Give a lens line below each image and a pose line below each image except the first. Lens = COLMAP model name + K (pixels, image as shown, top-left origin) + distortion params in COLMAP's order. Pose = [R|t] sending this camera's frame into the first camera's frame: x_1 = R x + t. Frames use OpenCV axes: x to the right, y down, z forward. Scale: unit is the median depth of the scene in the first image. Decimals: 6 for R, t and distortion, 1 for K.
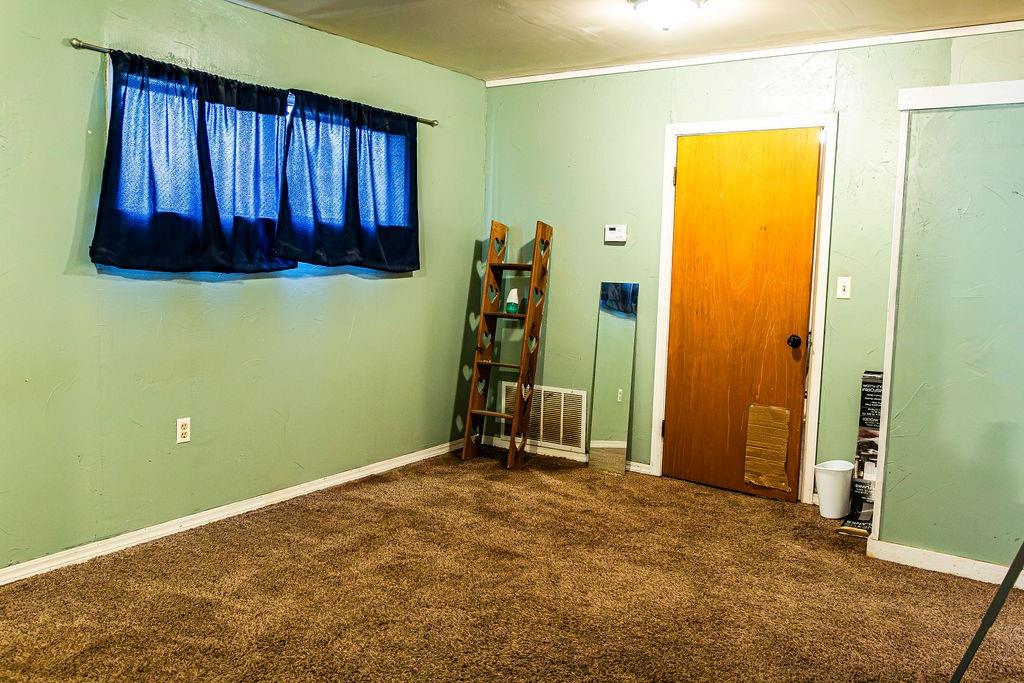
lens RADIAL K [[839.3, 0, 512.2], [0, 839.3, 337.9], [0, 0, 1]] dist [0.011171, -0.009397]
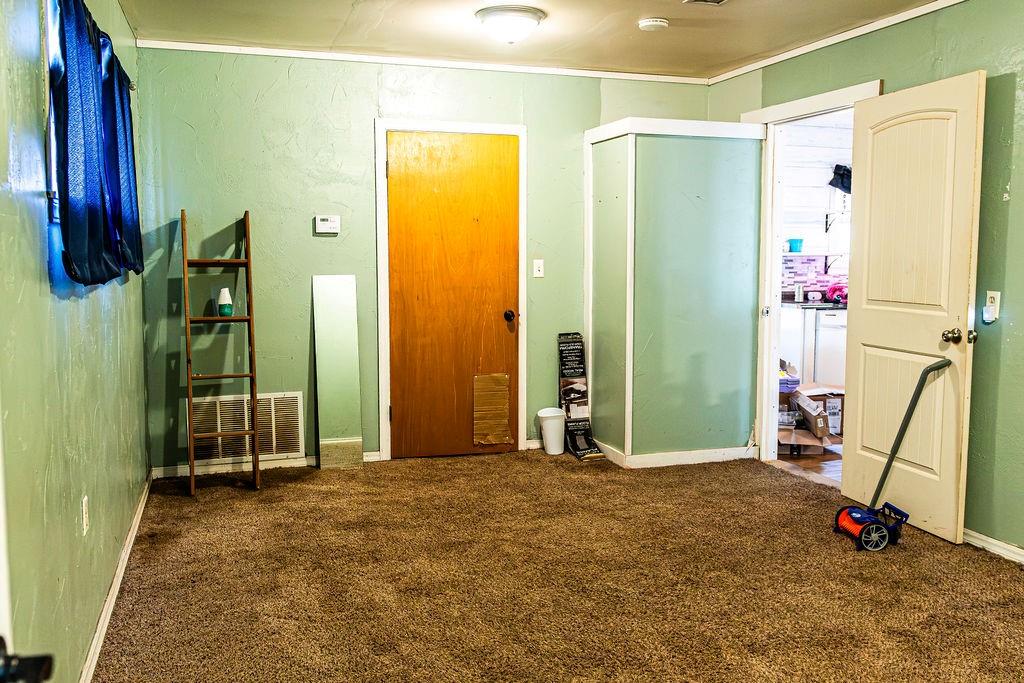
lens RADIAL K [[871.8, 0, 512.7], [0, 871.8, 336.7], [0, 0, 1]] dist [0.009885, -0.002253]
pose [[0.613239, -0.105014, 0.782886, -0.604291], [0.097224, 0.993622, 0.057126, -0.035077], [-0.783892, 0.041083, 0.619537, 0.230886]]
